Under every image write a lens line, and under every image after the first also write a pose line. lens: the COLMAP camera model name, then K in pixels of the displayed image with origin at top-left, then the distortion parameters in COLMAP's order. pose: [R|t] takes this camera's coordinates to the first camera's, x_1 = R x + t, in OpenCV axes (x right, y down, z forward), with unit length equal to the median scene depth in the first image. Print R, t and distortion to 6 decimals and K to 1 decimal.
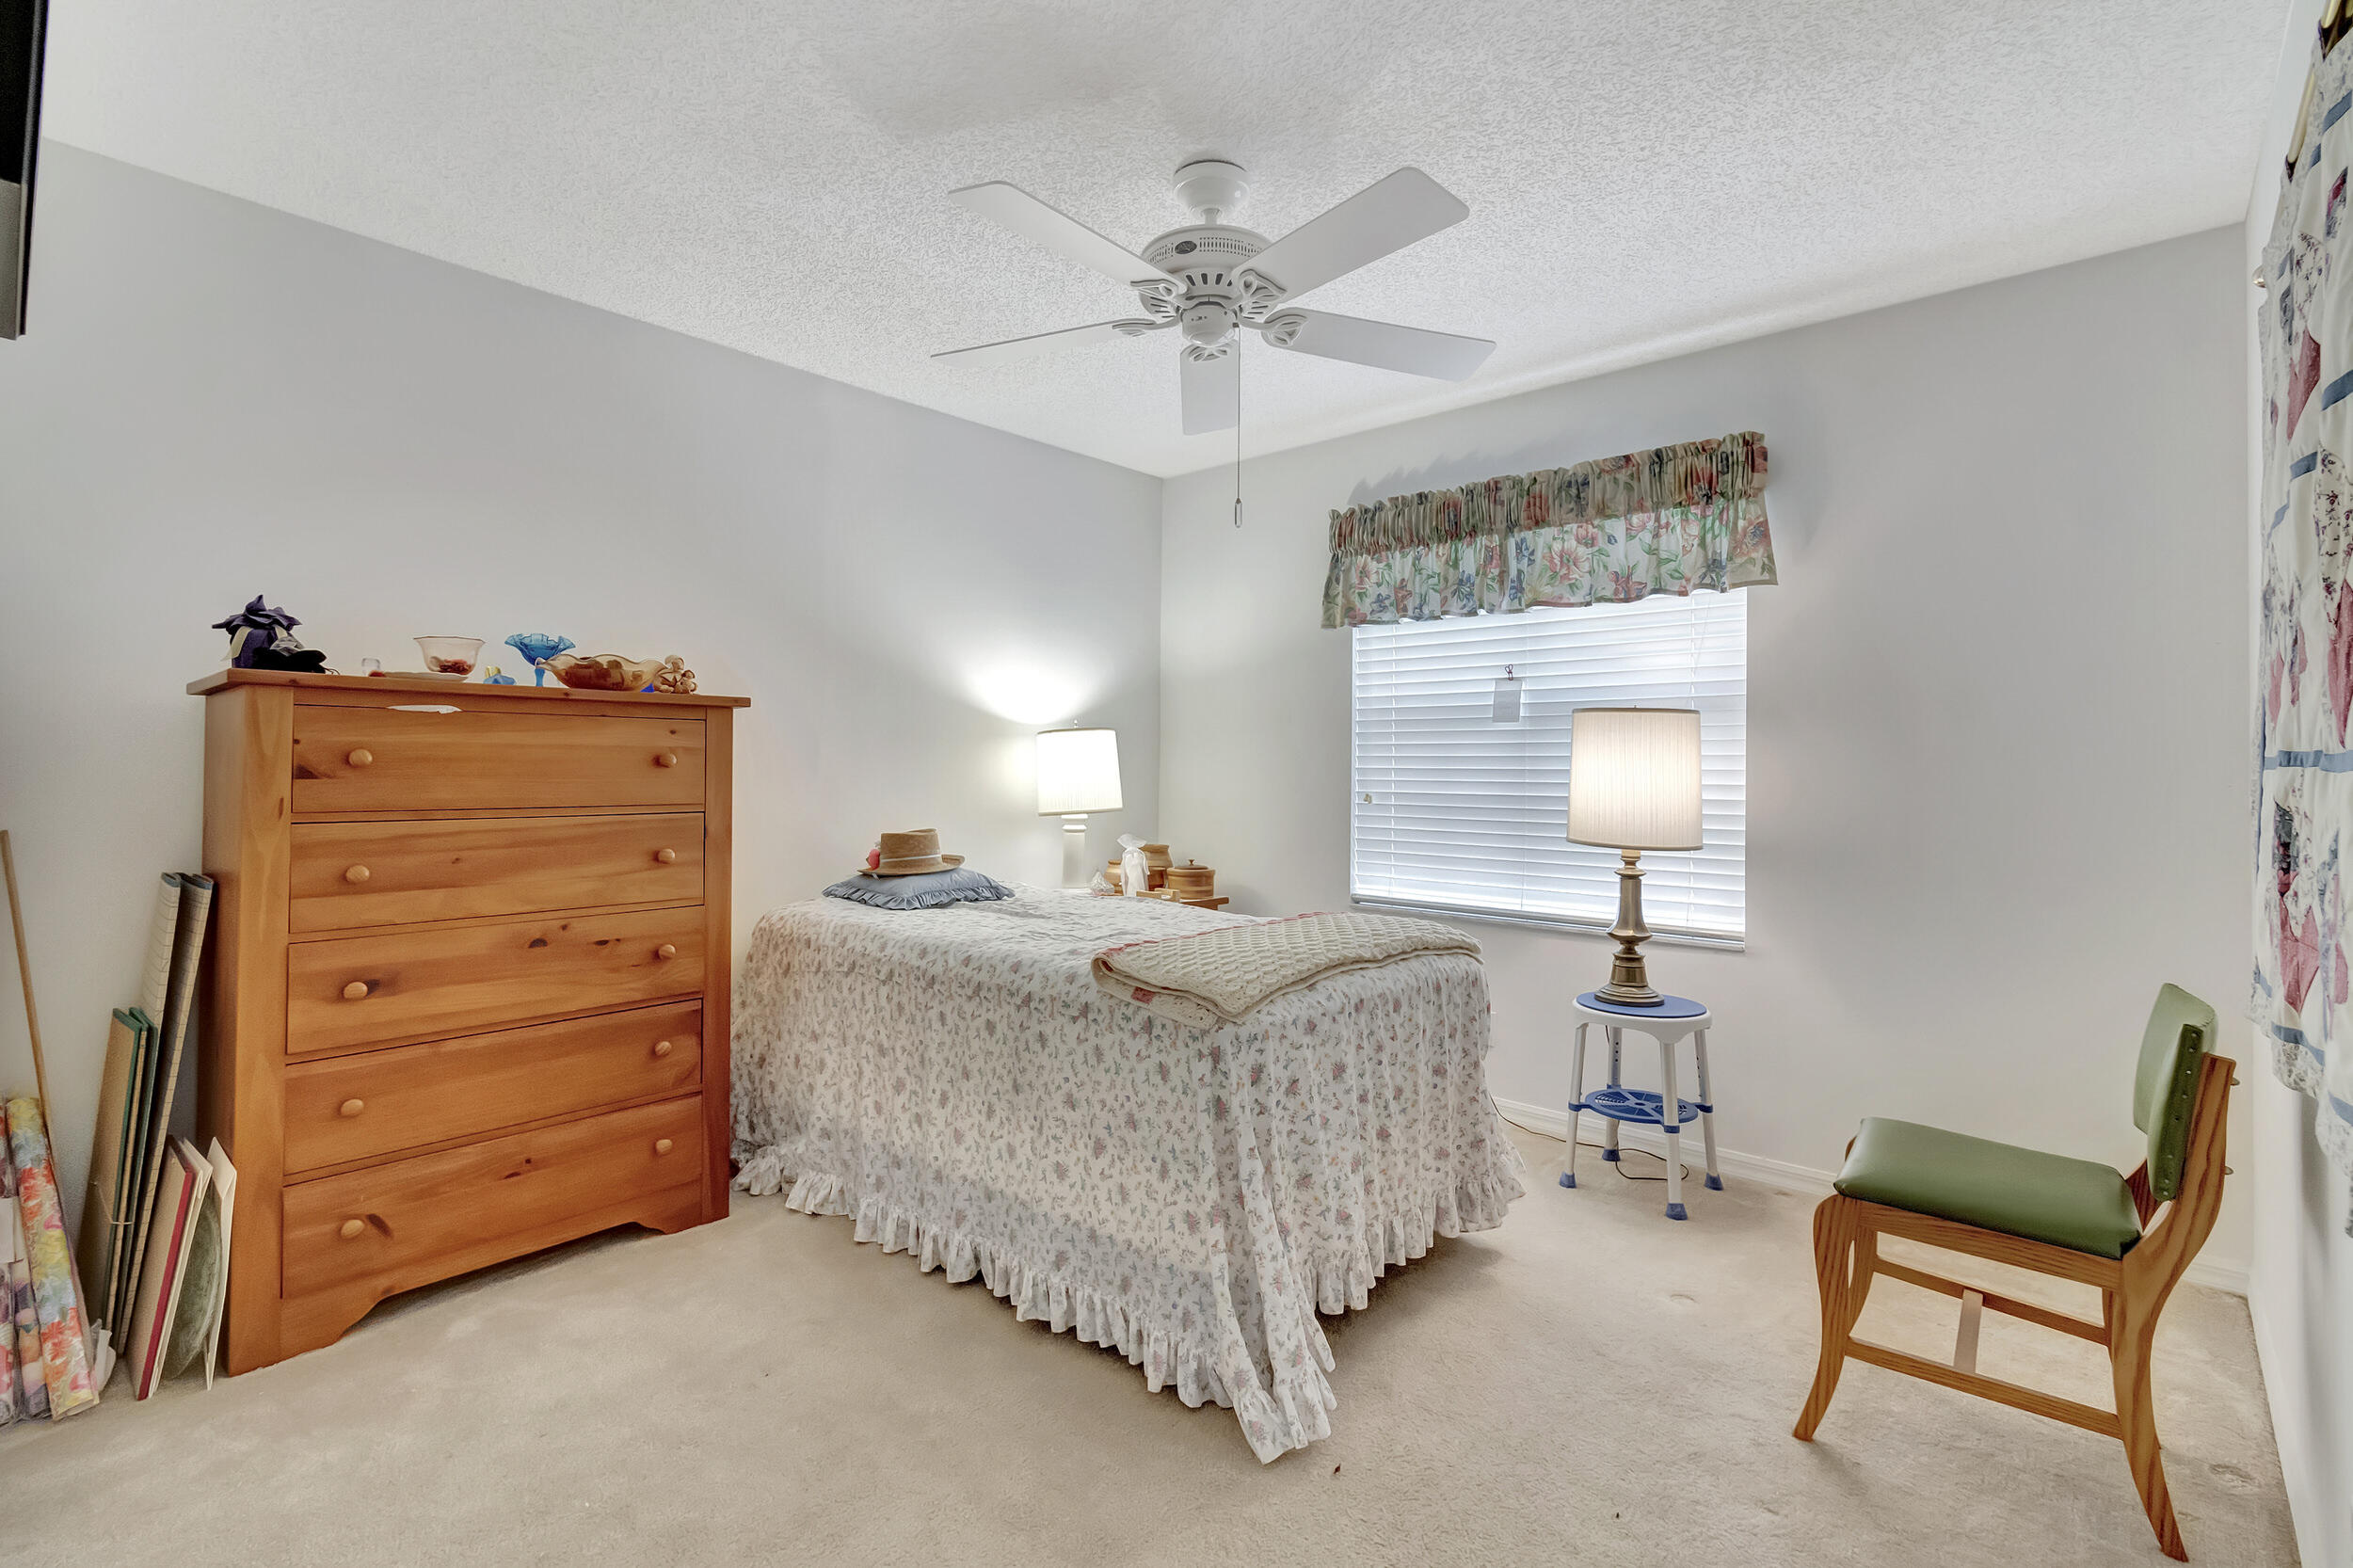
lens RADIAL K [[1046.5, 0, 1165.5], [0, 1046.5, 762.0], [0, 0, 1]] dist [0.002566, -0.000002]
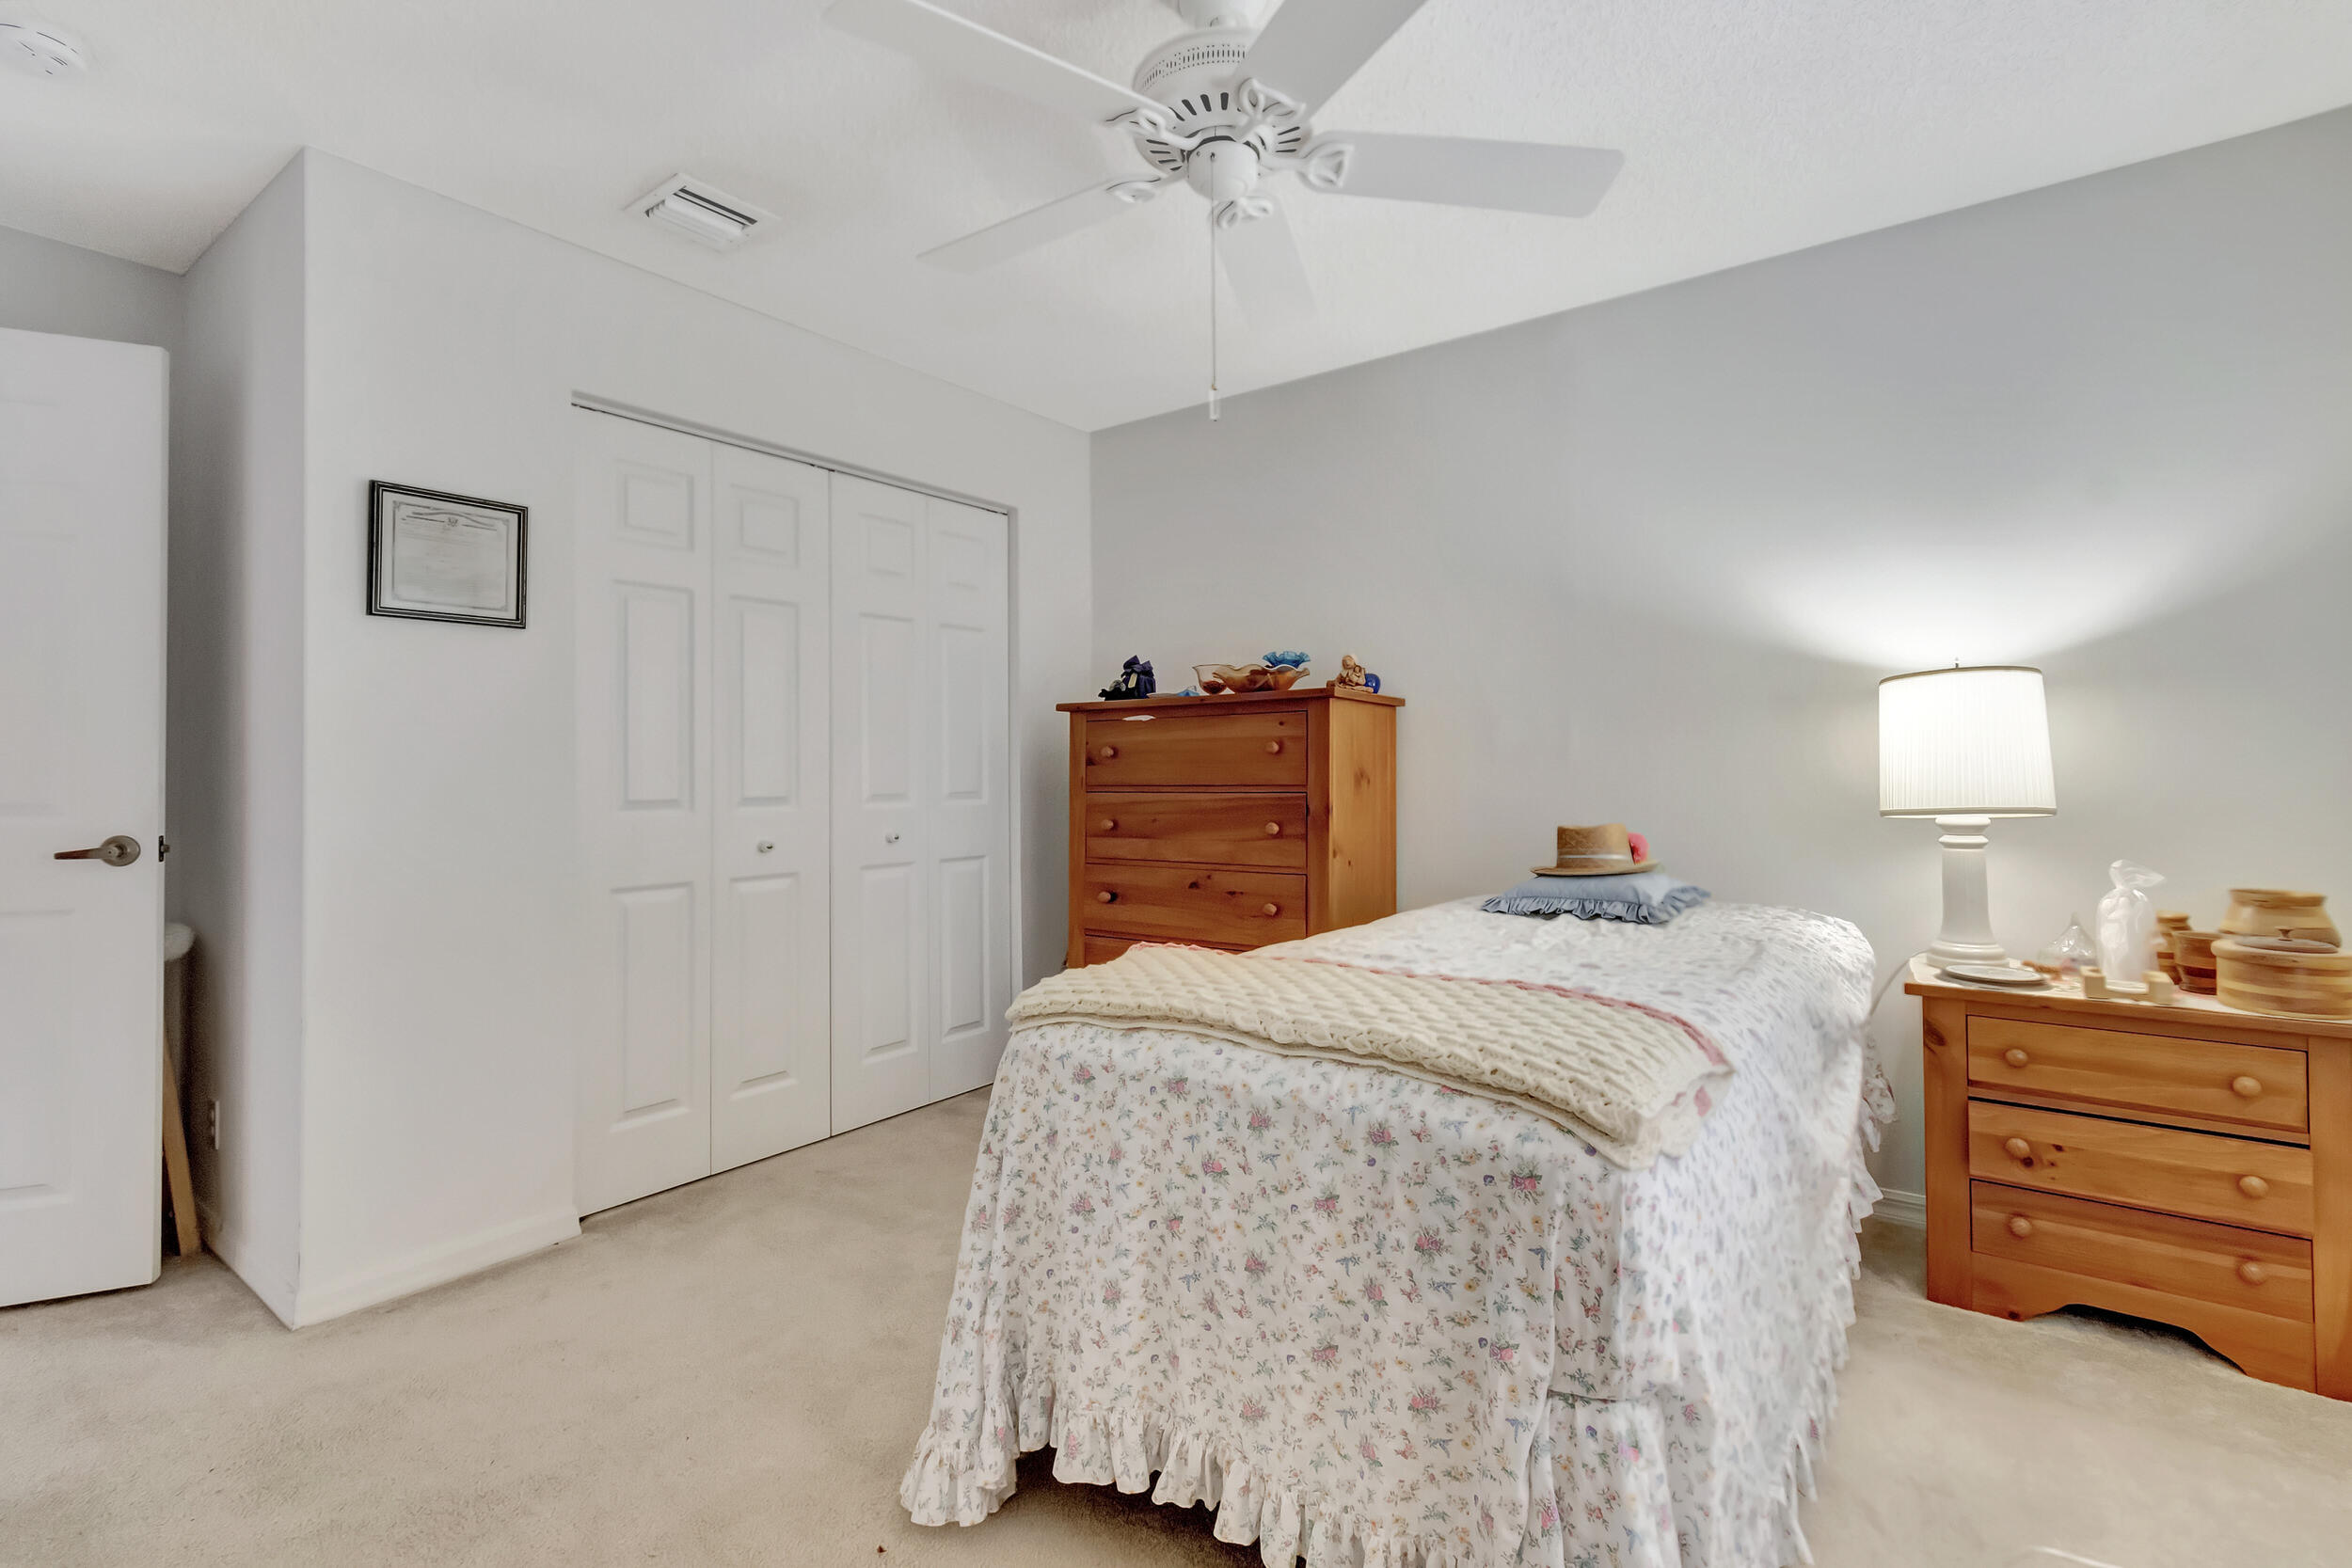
lens RADIAL K [[1072.2, 0, 1169.5], [0, 1072.2, 742.5], [0, 0, 1]] dist [-0.001181, -0.001776]
pose [[0.103493, -0.033685, -0.994060, 0.807740], [0.018788, 0.999314, -0.031907, 0.032972], [0.994453, -0.015374, 0.104055, 0.857977]]
